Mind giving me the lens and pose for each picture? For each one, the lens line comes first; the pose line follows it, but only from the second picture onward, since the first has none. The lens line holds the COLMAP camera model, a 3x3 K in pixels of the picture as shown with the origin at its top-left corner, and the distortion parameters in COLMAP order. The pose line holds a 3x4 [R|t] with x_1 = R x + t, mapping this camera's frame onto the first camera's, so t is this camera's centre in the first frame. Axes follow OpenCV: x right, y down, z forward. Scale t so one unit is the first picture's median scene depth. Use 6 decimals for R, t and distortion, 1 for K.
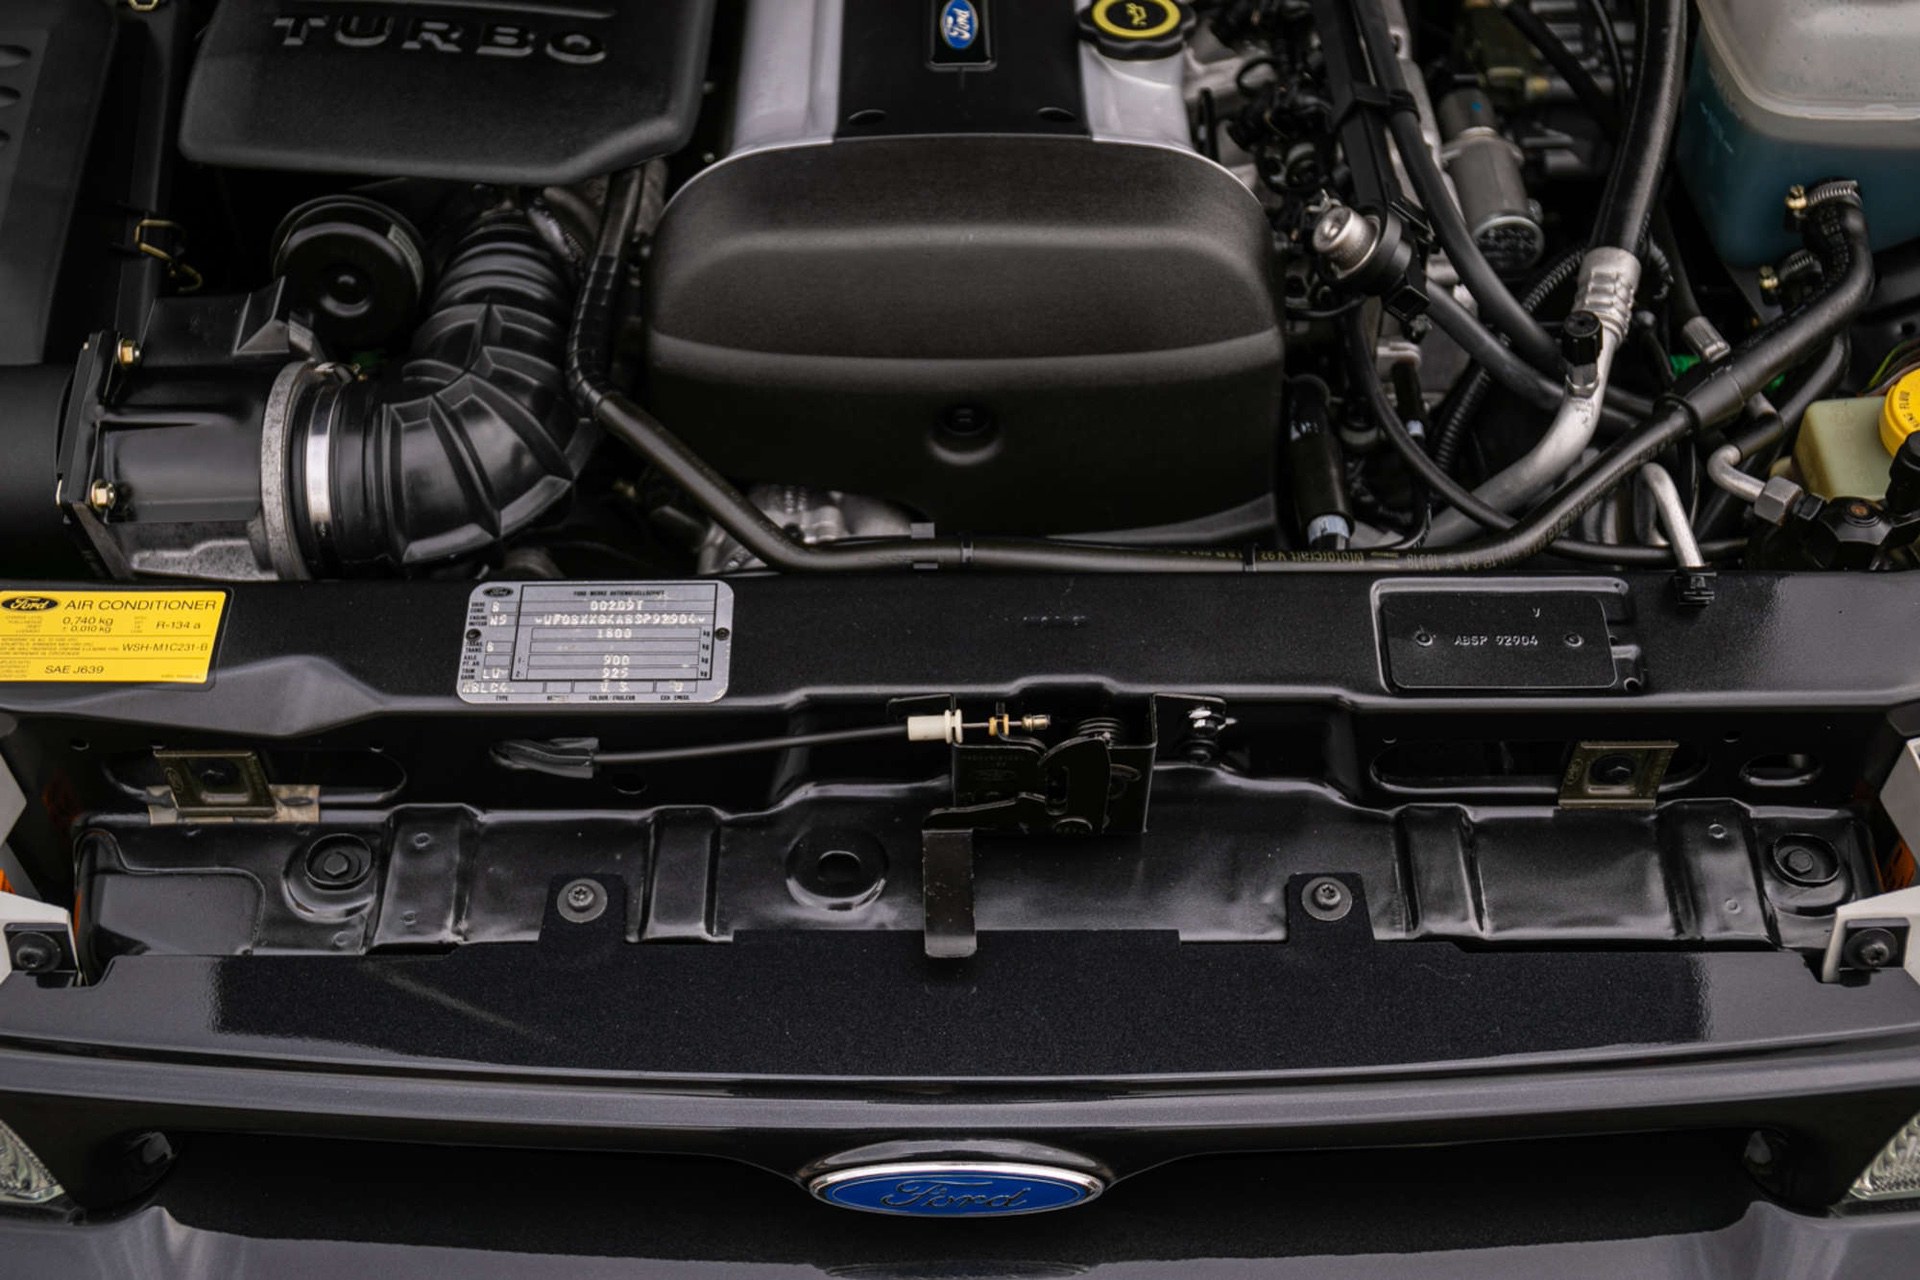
lens RADIAL K [[2114.1, 0, 960.0], [0, 2114.1, 640.0], [0, 0, 1]] dist [-0.024492, 0.139005]
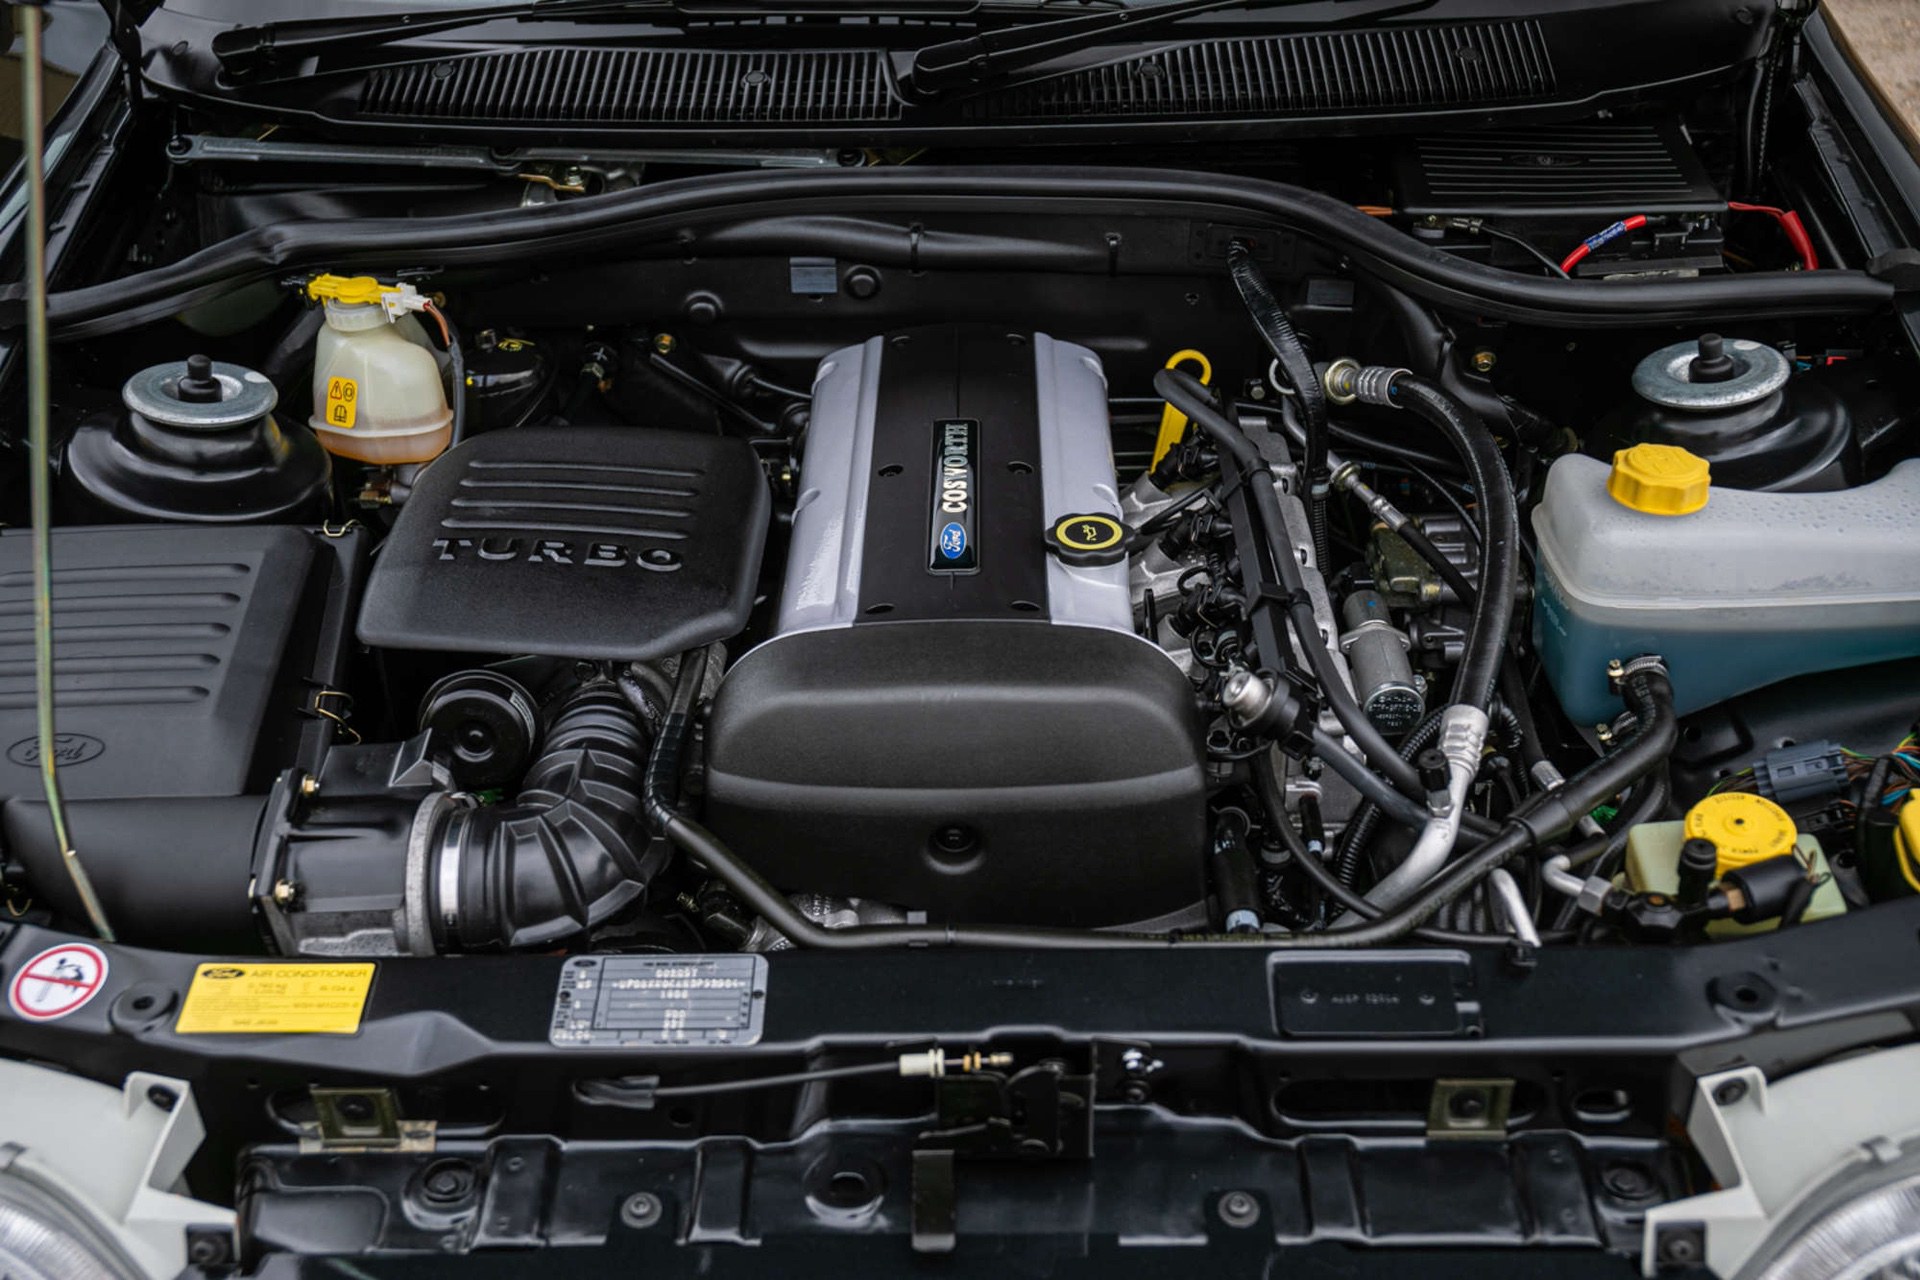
lens RADIAL K [[2091.2, 0, 960.0], [0, 2091.2, 640.0], [0, 0, 1]] dist [-0.000538, 0.026131]
pose [[0.999616, -0.006067, -0.027050, 0.041960], [-0.000801, 0.969027, -0.246952, 0.094324], [0.027710, 0.246879, 0.968650, -0.256394]]
